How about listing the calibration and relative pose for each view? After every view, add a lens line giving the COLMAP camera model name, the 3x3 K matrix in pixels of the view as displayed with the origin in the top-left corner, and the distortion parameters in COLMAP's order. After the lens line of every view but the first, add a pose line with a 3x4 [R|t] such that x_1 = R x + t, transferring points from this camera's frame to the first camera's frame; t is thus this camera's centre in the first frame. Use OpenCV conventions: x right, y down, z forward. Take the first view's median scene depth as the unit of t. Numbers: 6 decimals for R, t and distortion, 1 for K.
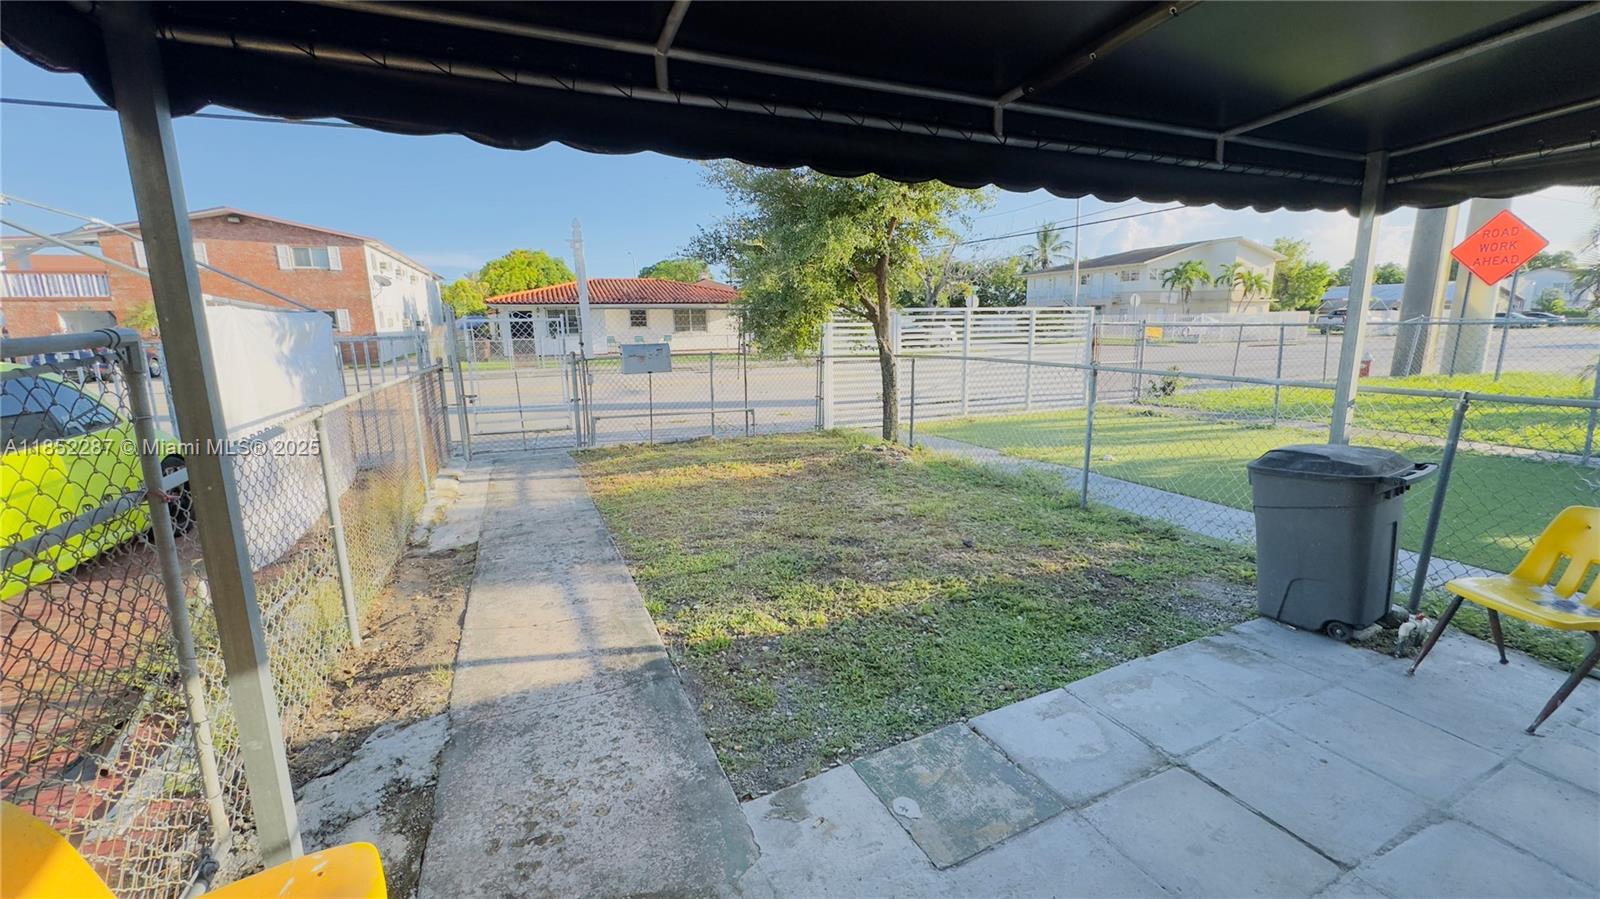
lens RADIAL K [[637.6, 0, 796.9], [0, 637.6, 452.5], [0, 0, 1]] dist [-0.004229, 0.000998]
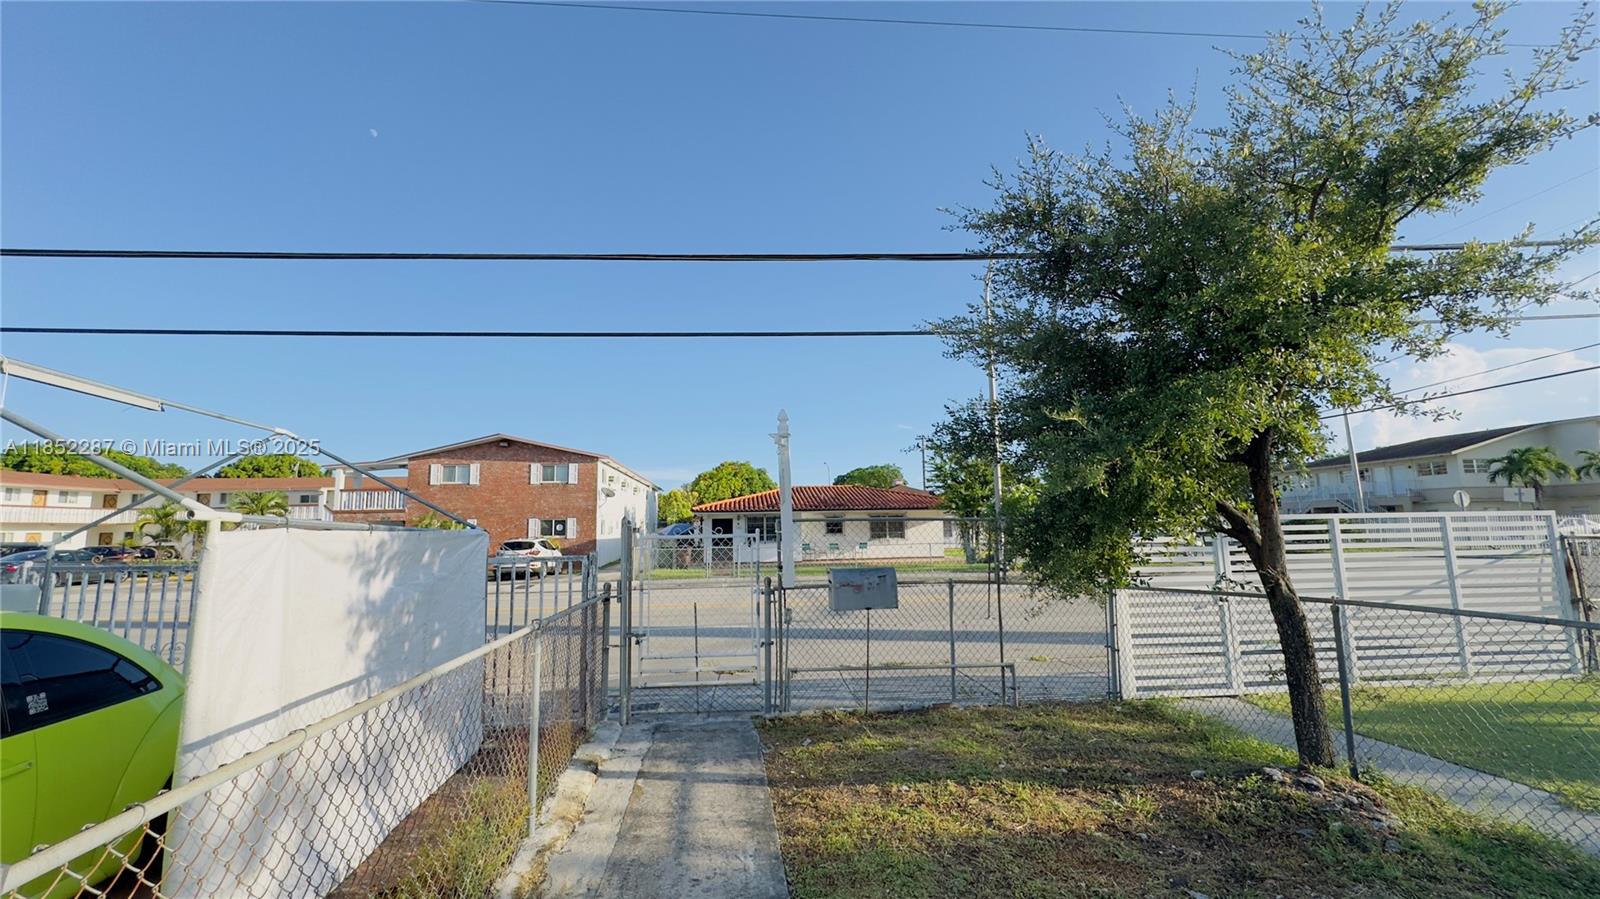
lens RADIAL K [[637.6, 0, 798.3], [0, 637.6, 446.5], [0, 0, 1]] dist [-0.004229, 0.000998]
pose [[0.958723, -0.038916, -0.281665, -0.096484], [-0.053539, 0.948165, -0.313237, -0.069156], [0.279255, 0.315387, 0.906944, 0.269139]]
